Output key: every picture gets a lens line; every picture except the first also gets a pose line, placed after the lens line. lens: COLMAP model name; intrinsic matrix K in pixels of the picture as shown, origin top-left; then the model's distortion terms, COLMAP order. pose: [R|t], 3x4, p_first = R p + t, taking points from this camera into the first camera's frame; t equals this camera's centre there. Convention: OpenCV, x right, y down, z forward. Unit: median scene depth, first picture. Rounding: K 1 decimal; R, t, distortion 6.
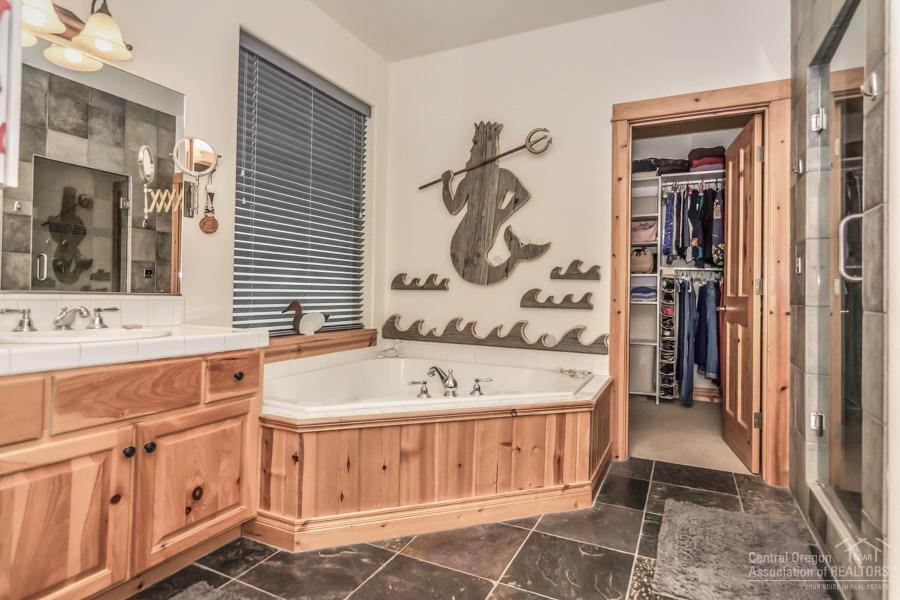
lens RADIAL K [[473.7, 0, 448.2], [0, 473.7, 290.8], [0, 0, 1]] dist [-0.002777, -0.000571]
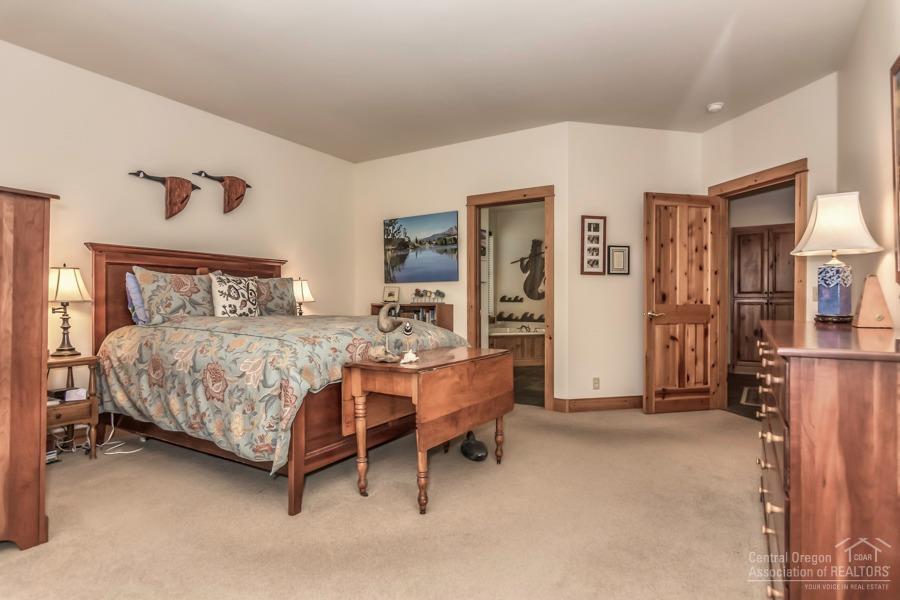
lens RADIAL K [[473.7, 0, 451.9], [0, 473.7, 301.2], [0, 0, 1]] dist [-0.002777, -0.000571]
pose [[0.995971, -0.011692, -0.088906, -0.158668], [0.011991, 0.999924, 0.002832, -0.017203], [0.088866, -0.003886, 0.996036, -1.658667]]
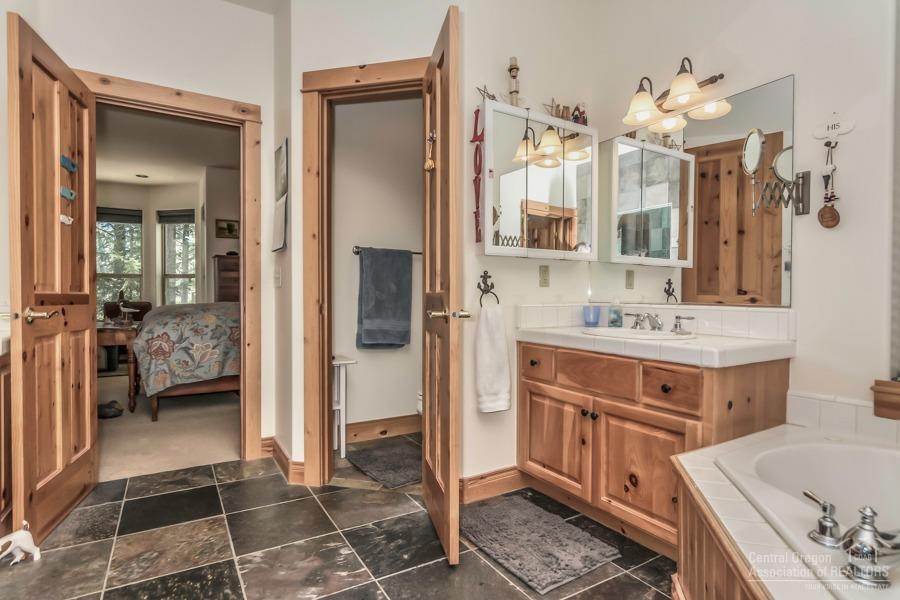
lens RADIAL K [[473.7, 0, 448.9], [0, 473.7, 303.1], [0, 0, 1]] dist [-0.002777, -0.000571]
pose [[-0.536232, -0.005611, -0.844052, 0.816489], [-0.006666, 0.999975, -0.002413, 0.013511], [0.844044, 0.004332, -0.536256, 1.516654]]
